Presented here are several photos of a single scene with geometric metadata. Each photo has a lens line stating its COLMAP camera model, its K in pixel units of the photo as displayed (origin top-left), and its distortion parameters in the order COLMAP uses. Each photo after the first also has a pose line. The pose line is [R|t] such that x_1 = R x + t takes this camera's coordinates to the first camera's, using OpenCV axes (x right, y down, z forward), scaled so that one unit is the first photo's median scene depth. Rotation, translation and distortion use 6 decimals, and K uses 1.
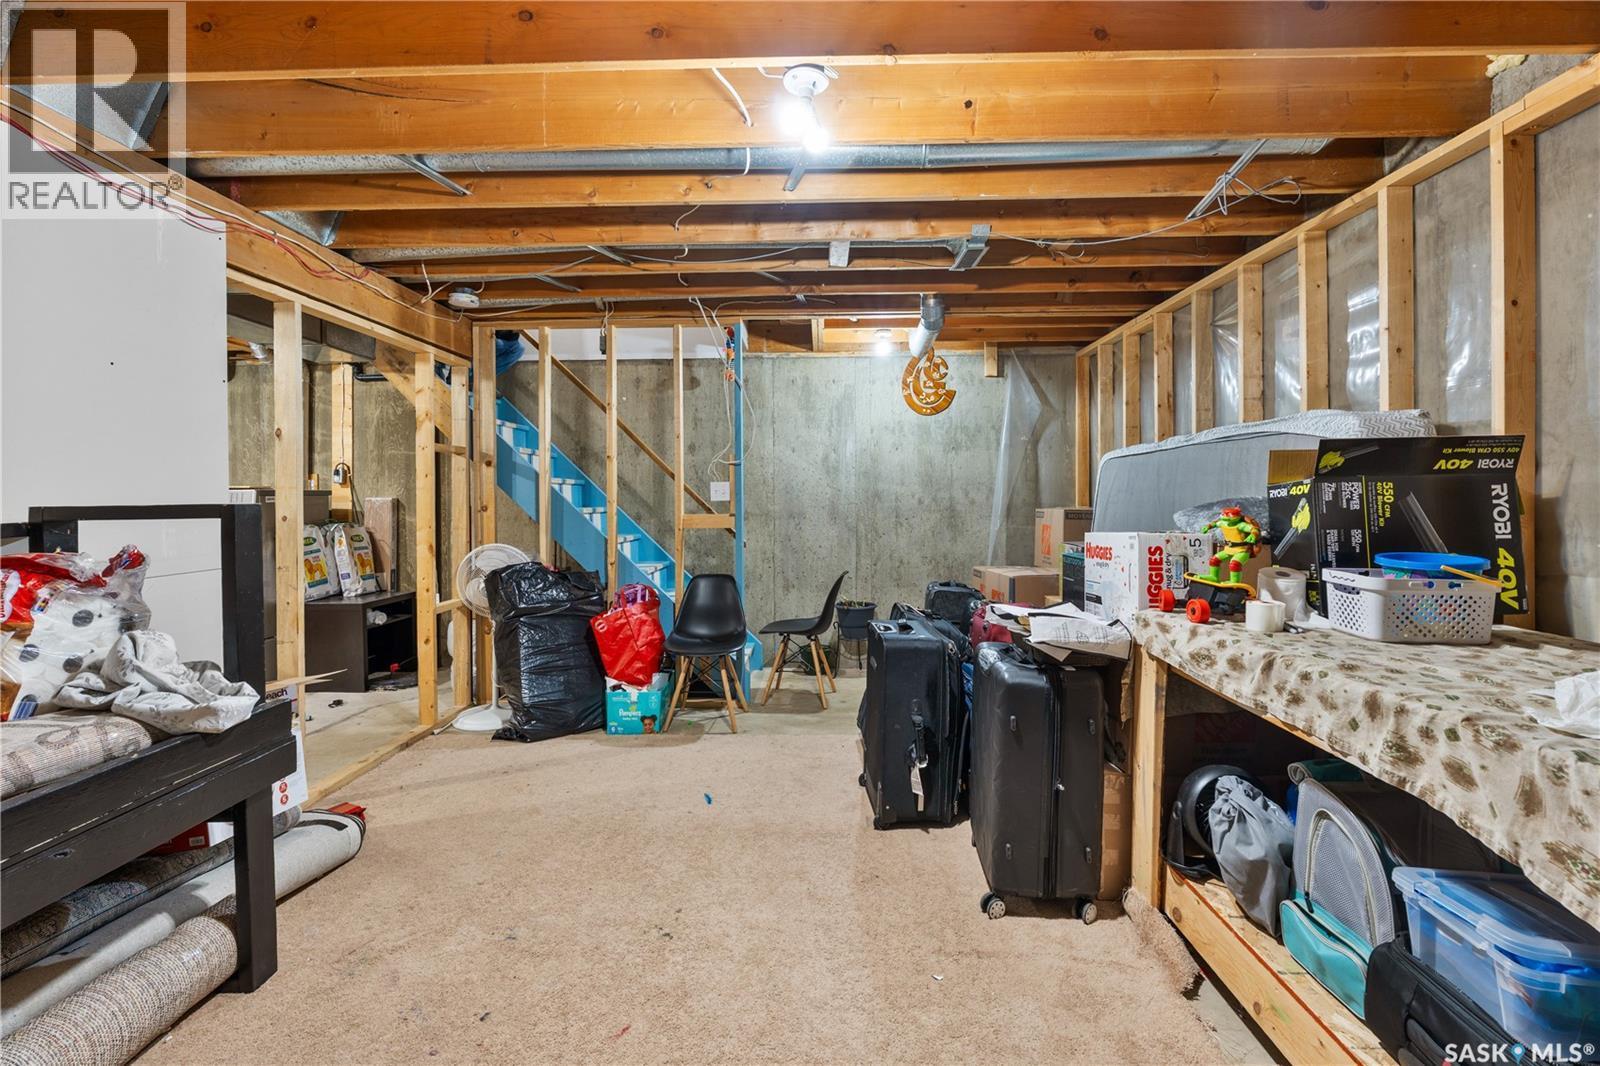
lens RADIAL K [[727.2, 0, 822.4], [0, 727.2, 501.3], [0, 0, 1]] dist [-0.003852, 0.000386]
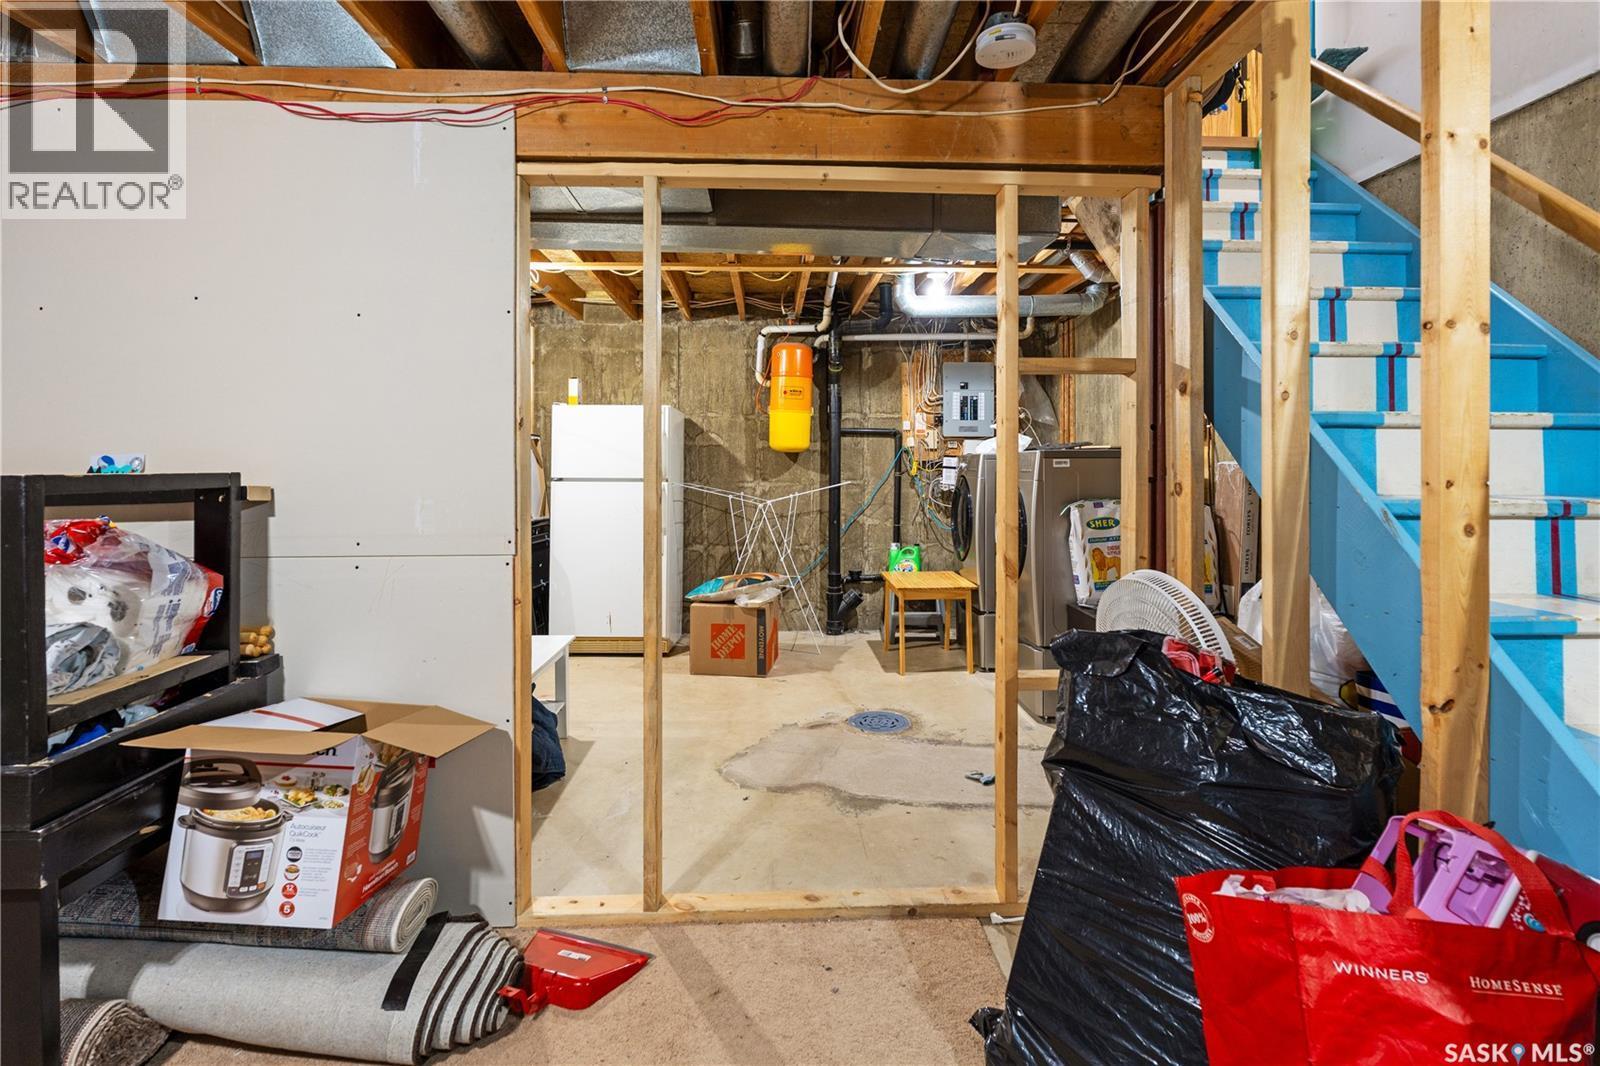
lens RADIAL K [[727.2, 0, 769.8], [0, 727.2, 462.9], [0, 0, 1]] dist [-0.003852, 0.000386]
pose [[0.042299, 0.009626, -0.999059, -0.031066], [-0.006975, 0.999932, 0.009339, -0.010896], [0.999081, 0.006573, 0.042363, 0.923177]]
